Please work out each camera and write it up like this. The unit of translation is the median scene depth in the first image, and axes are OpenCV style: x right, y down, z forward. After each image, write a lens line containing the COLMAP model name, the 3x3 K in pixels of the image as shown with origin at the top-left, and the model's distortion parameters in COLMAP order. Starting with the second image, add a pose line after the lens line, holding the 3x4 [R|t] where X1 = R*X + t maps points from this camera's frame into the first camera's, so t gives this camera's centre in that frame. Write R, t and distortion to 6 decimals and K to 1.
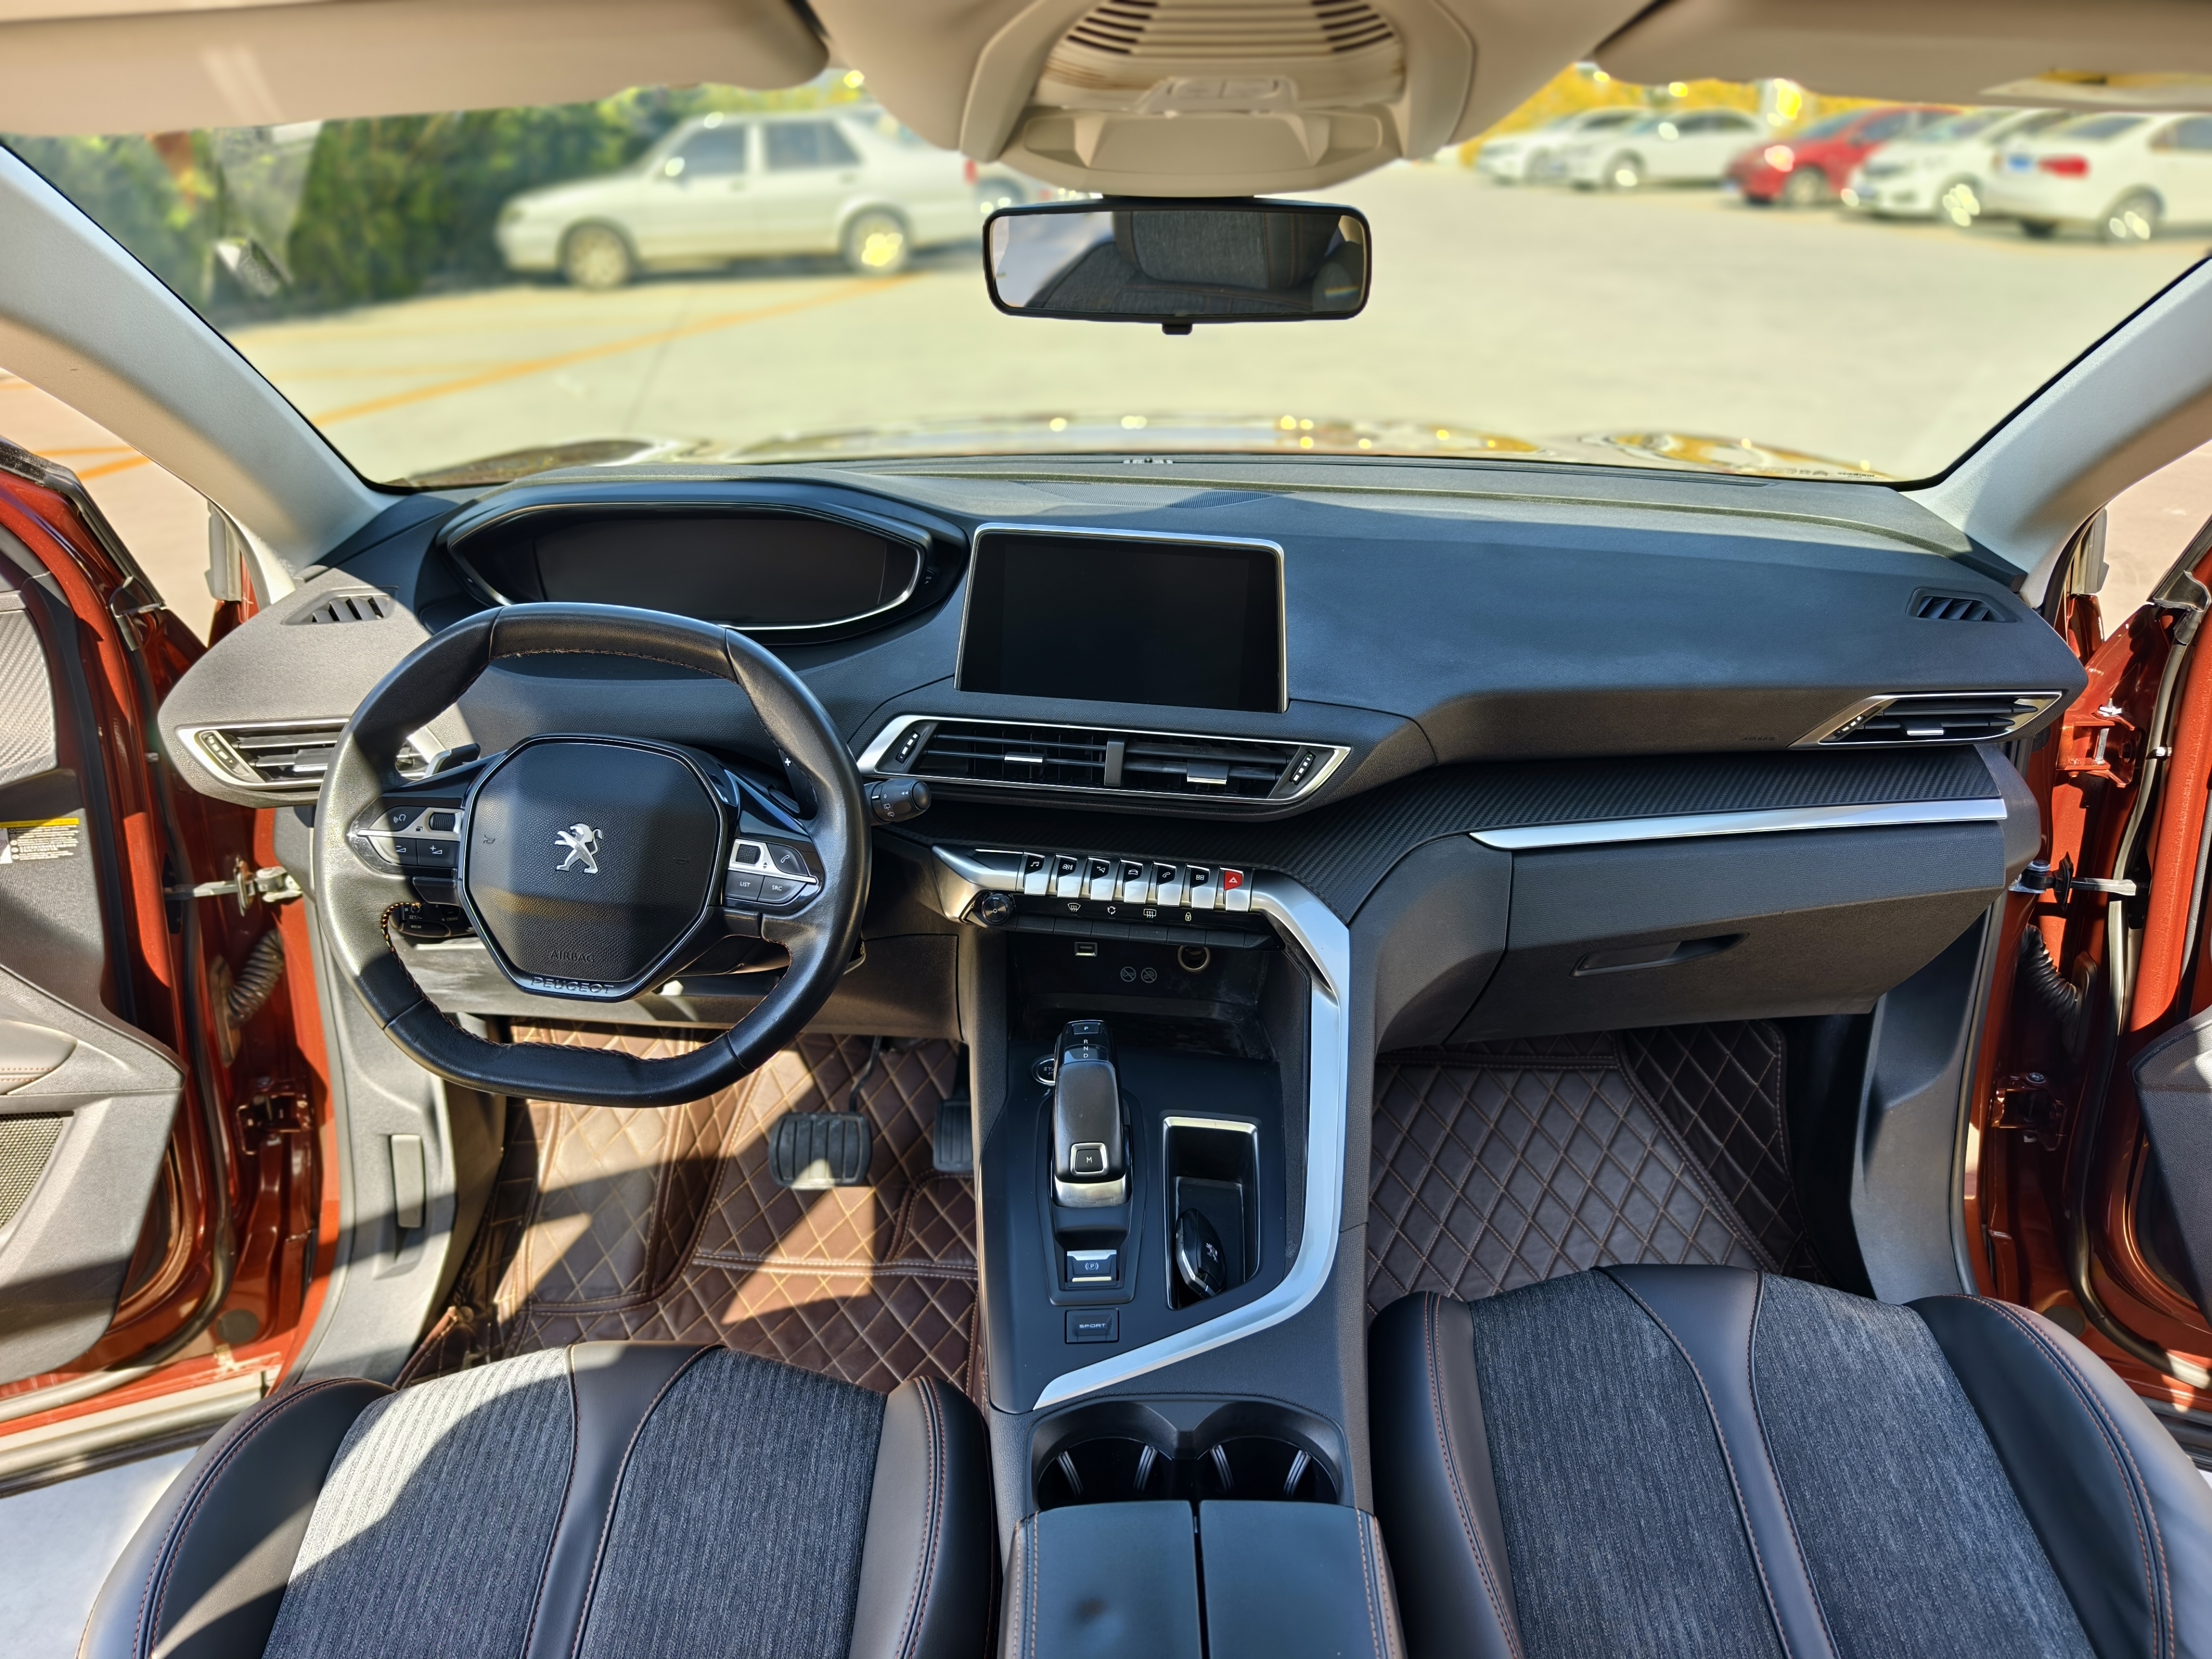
lens RADIAL K [[1568.3, 0, 1092.3], [0, 1568.3, 833.8], [0, 0, 1]] dist [0.001340, -0.013733]
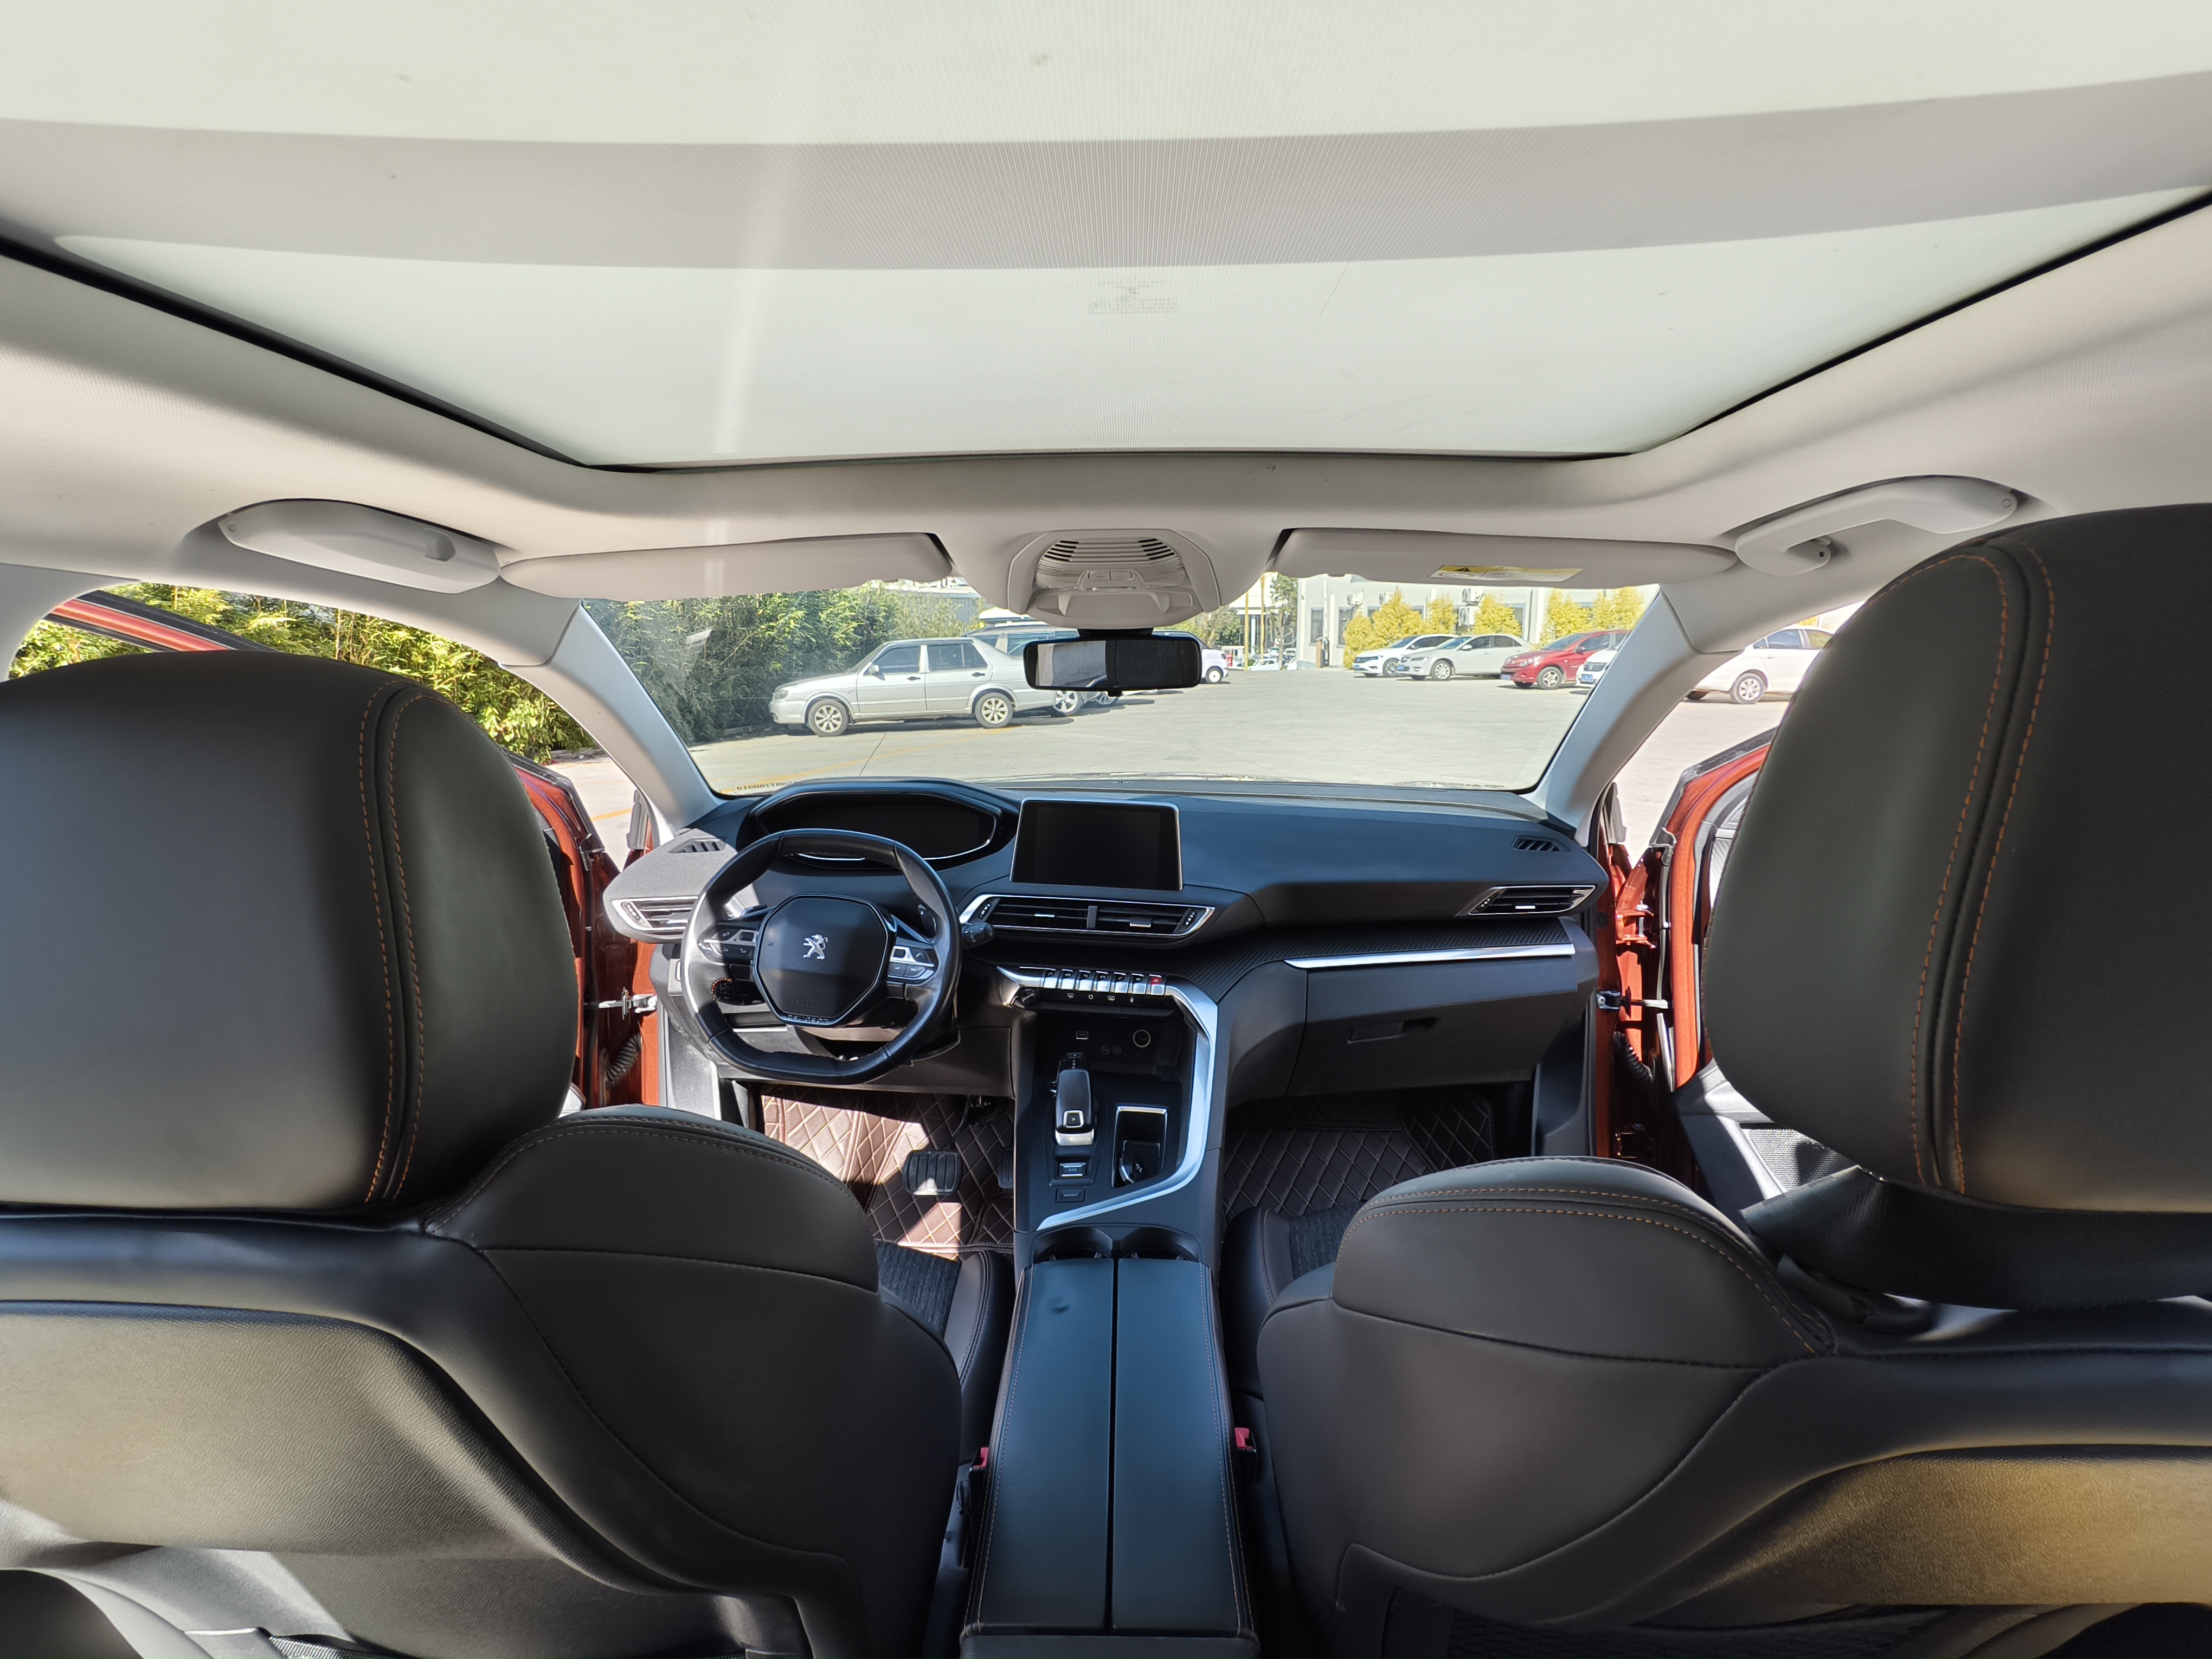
lens RADIAL K [[1009.5, 0, 1098.6], [0, 1009.5, 836.2], [0, 0, 1]] dist [-0.004645, -0.001053]
pose [[0.999659, -0.001449, -0.026060, 0.049897], [-0.004771, 0.971497, -0.237005, 0.138498], [0.025660, 0.237048, 0.971159, -0.205723]]
